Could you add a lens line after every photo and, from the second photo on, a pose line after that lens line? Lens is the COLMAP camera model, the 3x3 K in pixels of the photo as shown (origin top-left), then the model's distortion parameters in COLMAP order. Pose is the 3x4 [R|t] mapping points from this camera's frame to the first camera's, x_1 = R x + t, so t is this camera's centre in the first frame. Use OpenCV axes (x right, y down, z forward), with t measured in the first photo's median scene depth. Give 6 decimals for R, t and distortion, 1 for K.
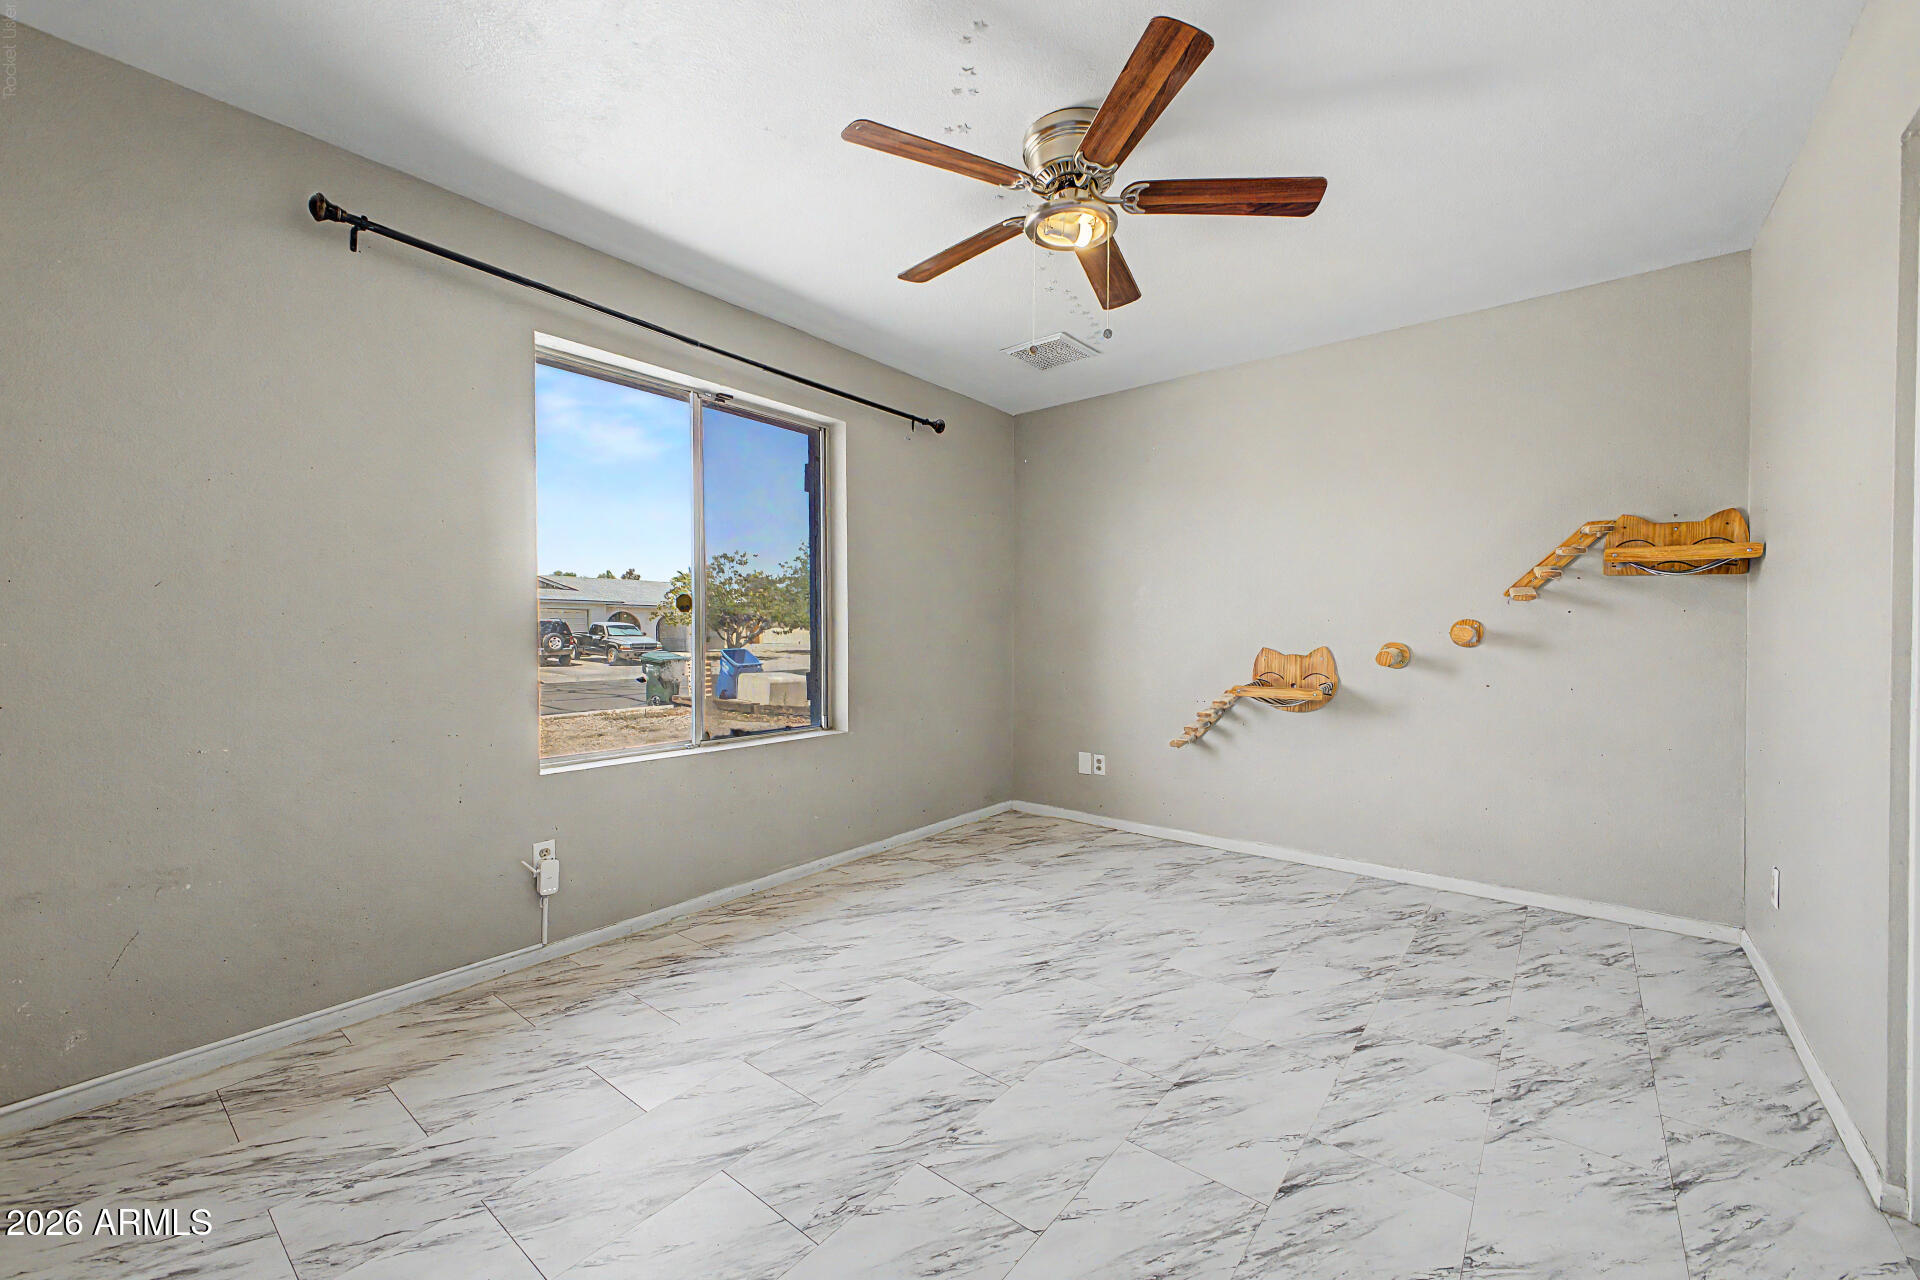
lens RADIAL K [[760.0, 0, 953.2], [0, 760.0, 636.4], [0, 0, 1]] dist [0.015586, -0.000176]
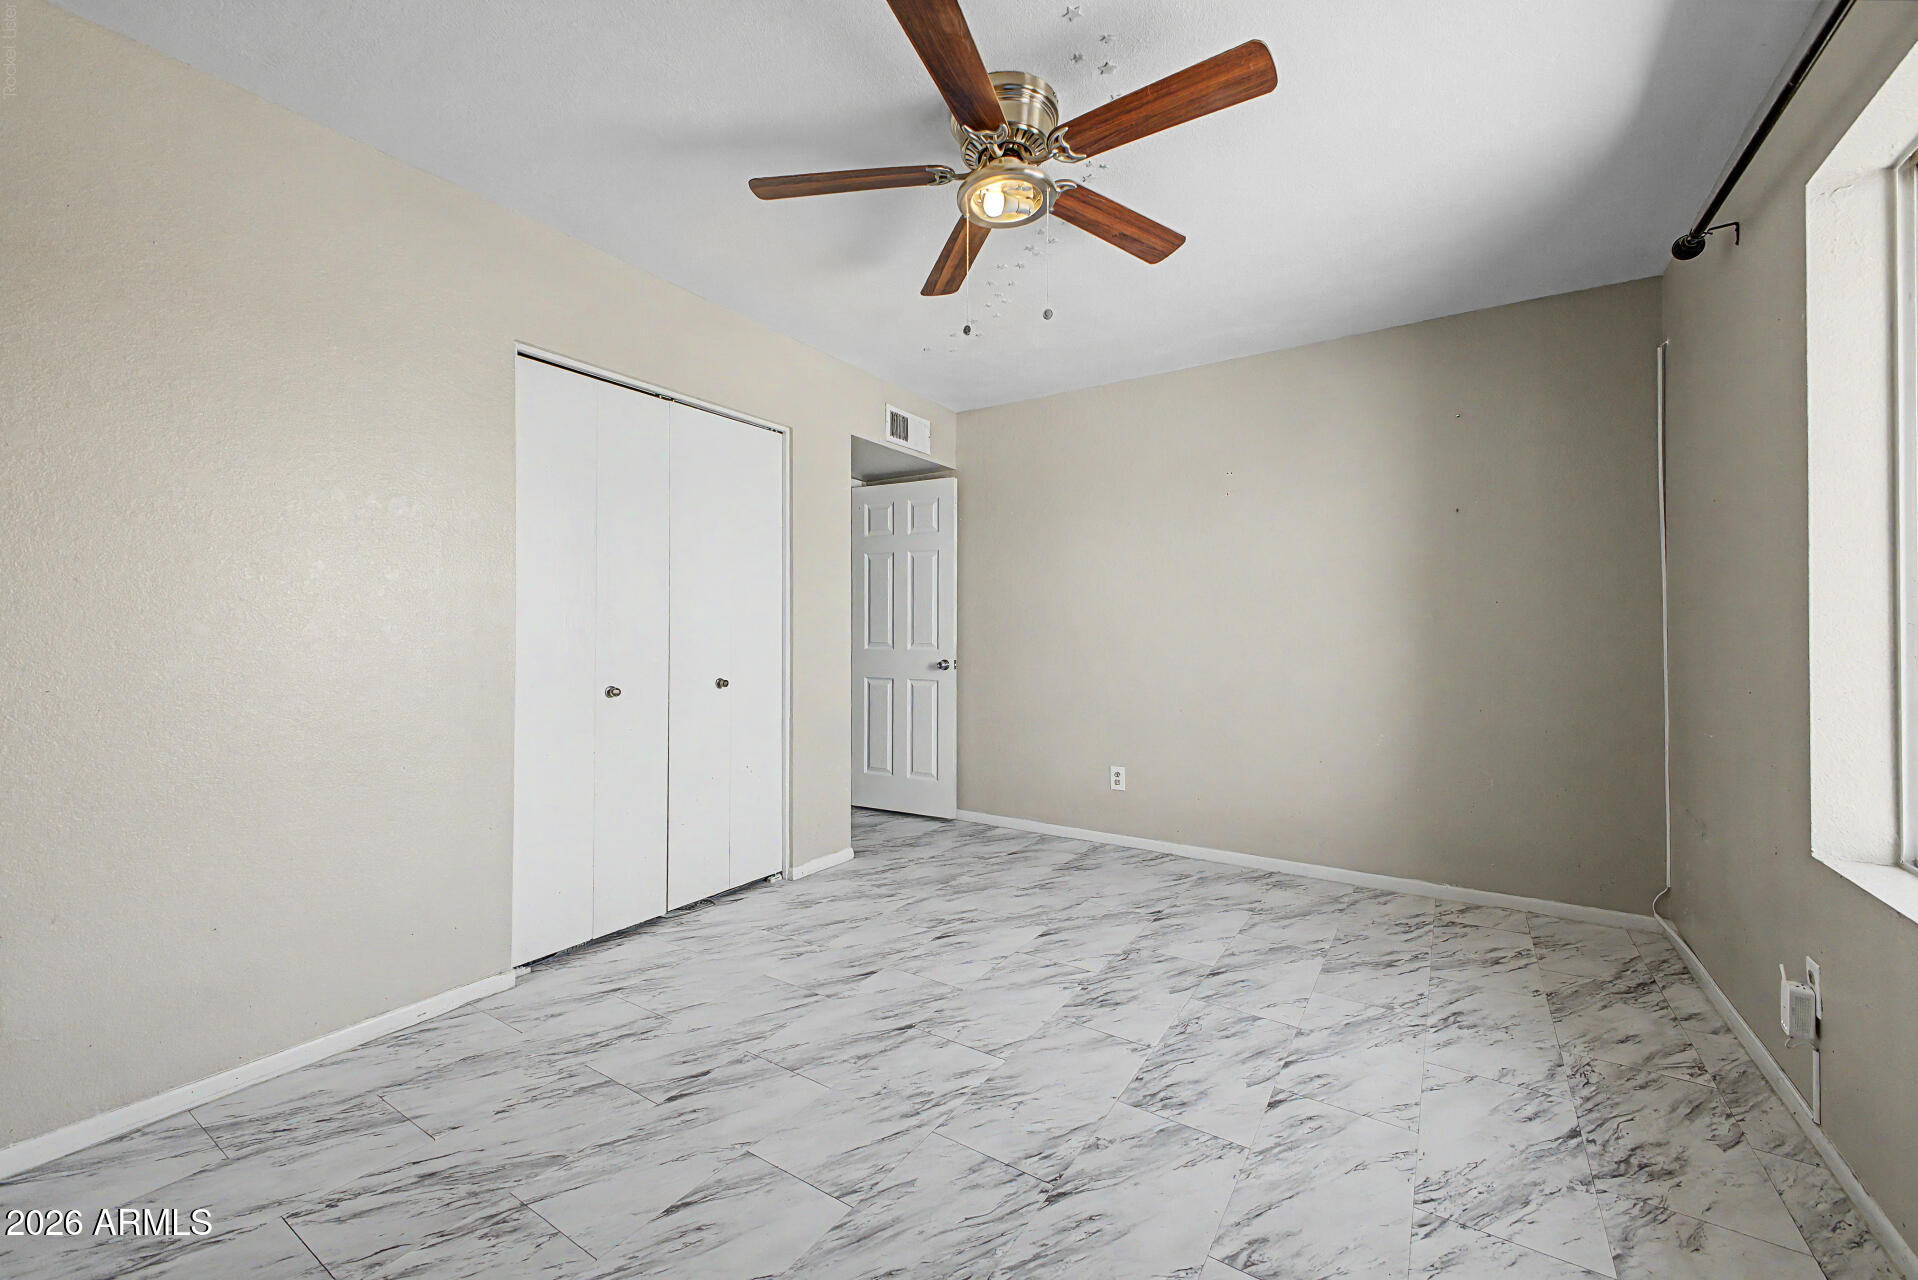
lens RADIAL K [[759.2, 0, 952.2], [0, 759.2, 636.4], [0, 0, 1]] dist [0.015586, -0.000176]
pose [[-0.994577, -0.001813, -0.103987, 0.319099], [-0.003050, 0.999926, 0.011738, -0.015435], [0.103958, 0.011991, -0.994509, 1.940690]]
